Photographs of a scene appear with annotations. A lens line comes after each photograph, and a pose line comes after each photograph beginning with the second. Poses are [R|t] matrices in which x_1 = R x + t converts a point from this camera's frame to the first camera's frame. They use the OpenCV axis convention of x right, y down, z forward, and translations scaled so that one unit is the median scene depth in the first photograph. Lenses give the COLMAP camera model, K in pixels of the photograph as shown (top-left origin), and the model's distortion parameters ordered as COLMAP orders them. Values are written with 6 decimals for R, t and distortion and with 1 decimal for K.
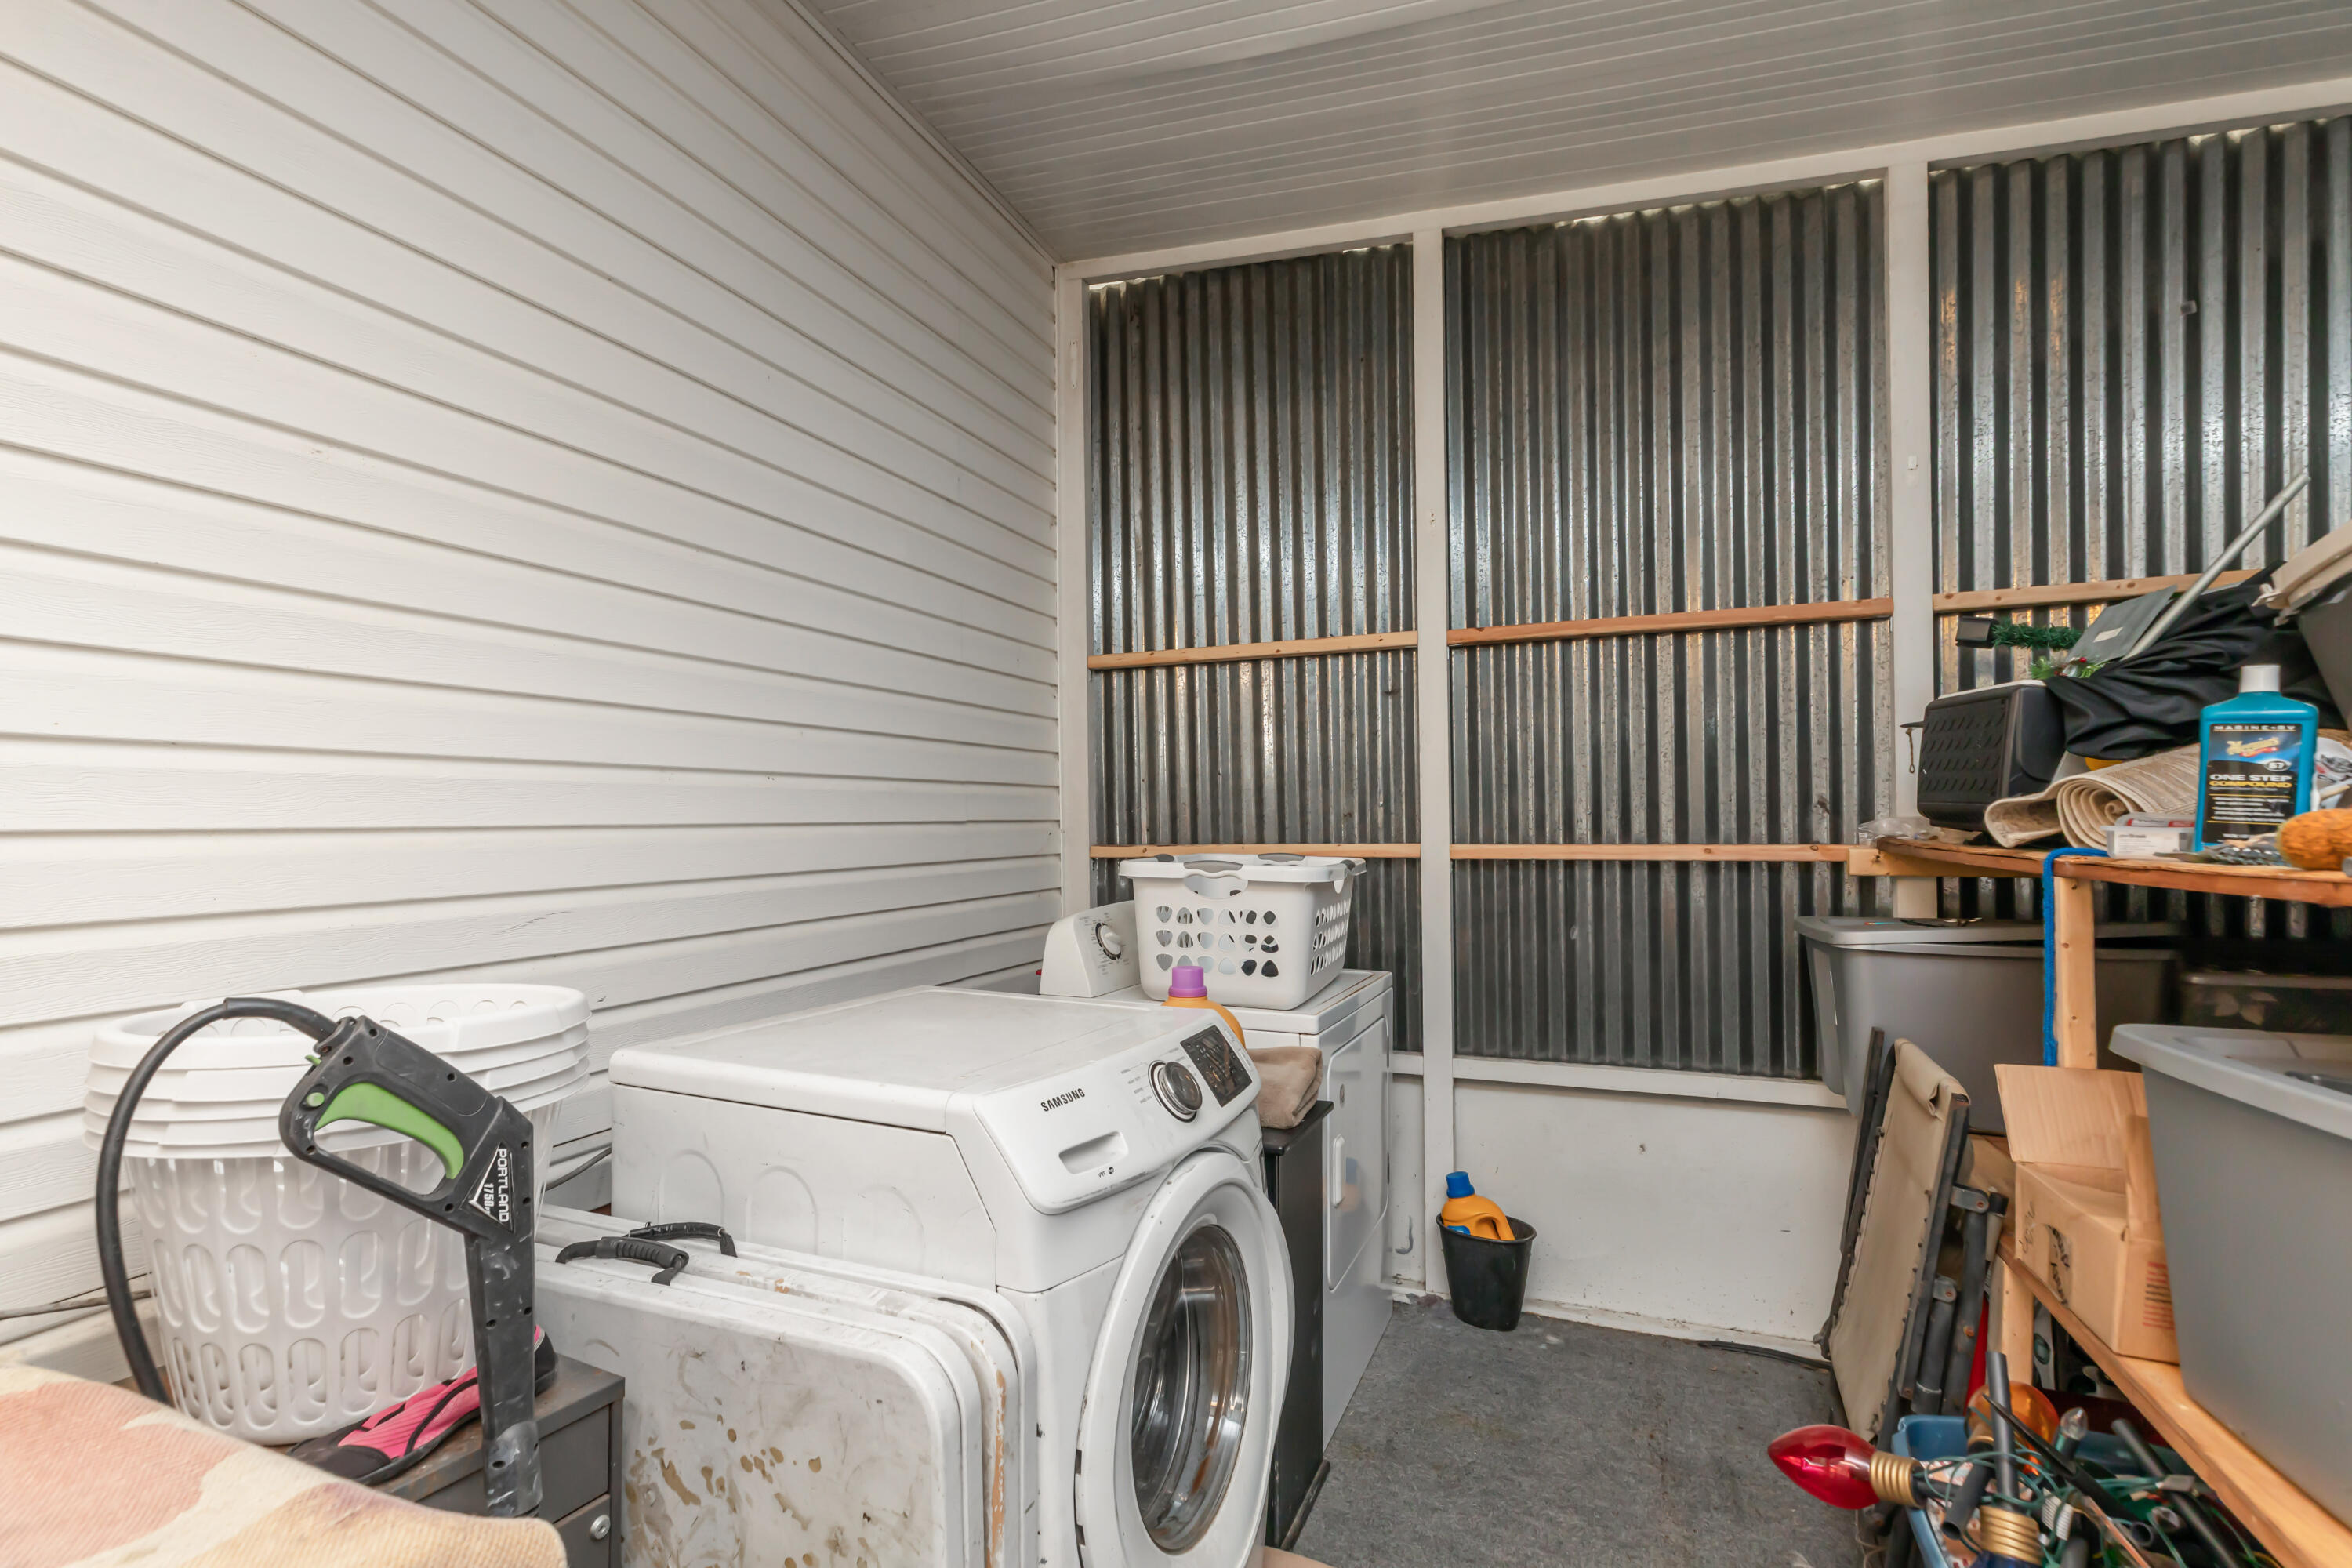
lens RADIAL K [[1105.7, 0, 1178.6], [0, 1105.7, 808.4], [0, 0, 1]] dist [0.015118, -0.000114]
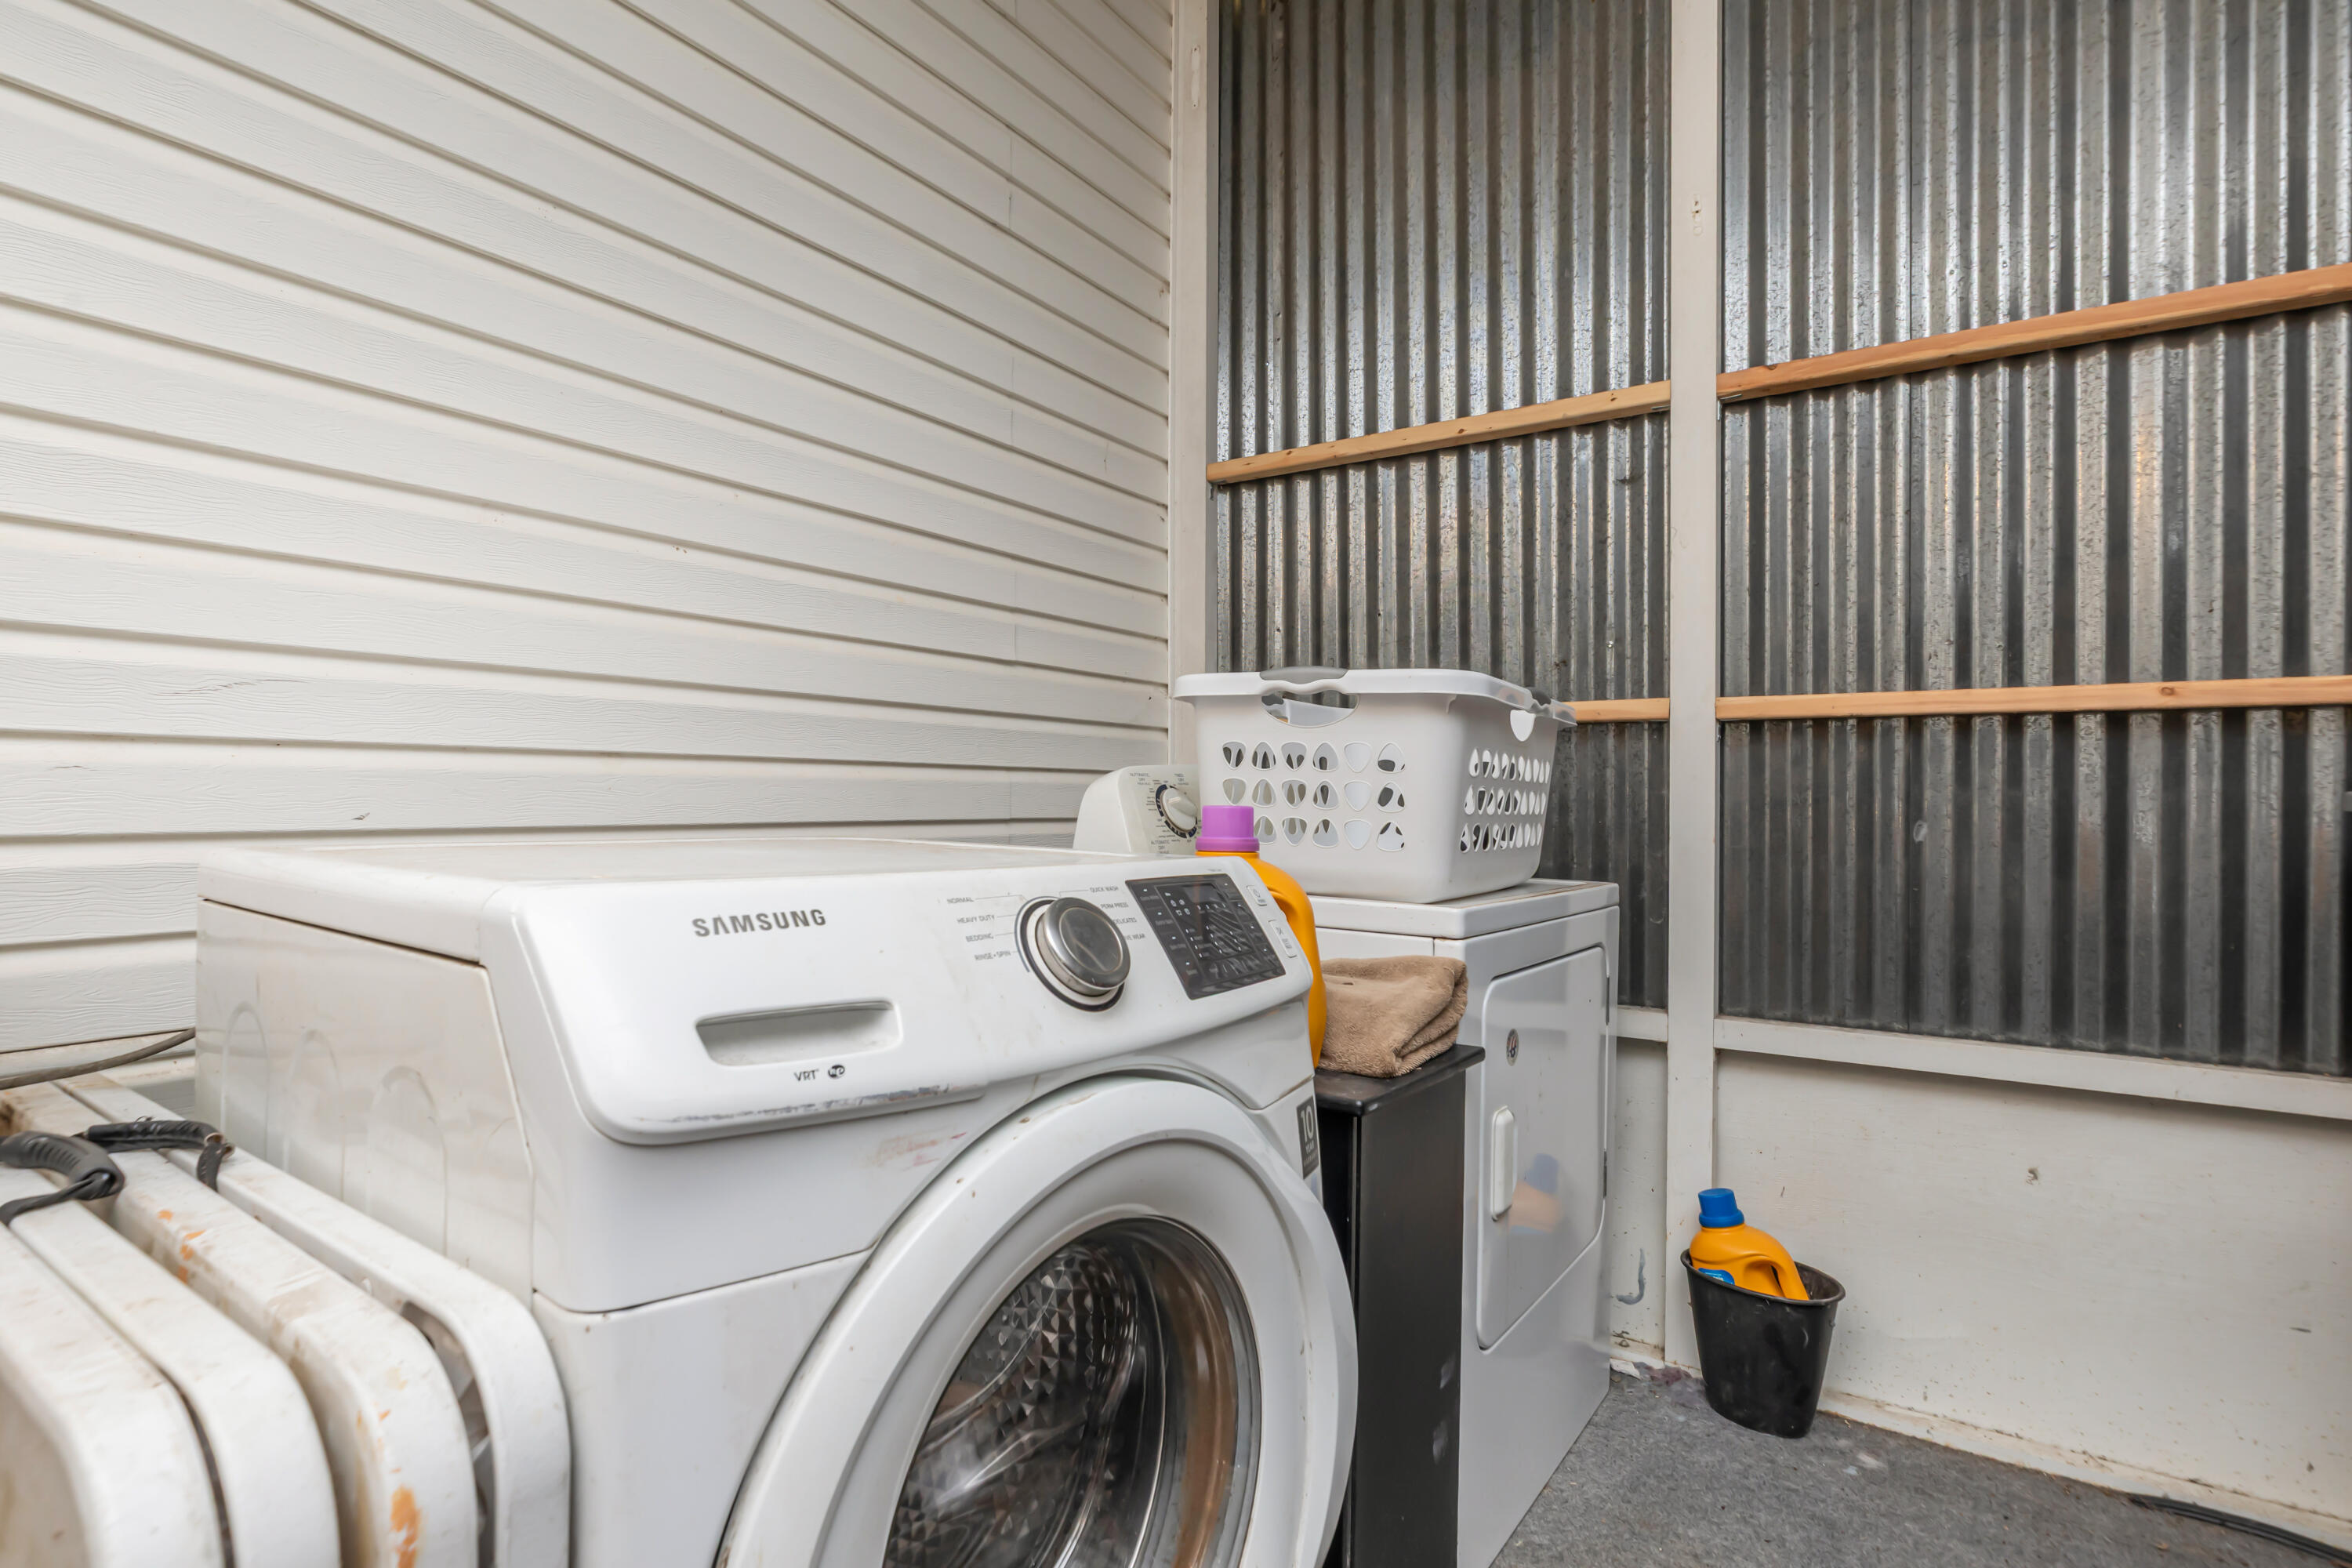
lens RADIAL K [[1221.5, 0, 1163.3], [0, 1221.5, 784.6], [0, 0, 1]] dist [-0.001634, 0.001447]
pose [[0.978245, 0.015417, -0.206878, 0.077190], [-0.013470, 0.999851, 0.010815, 0.085493], [0.207013, -0.007793, 0.978307, 0.226551]]
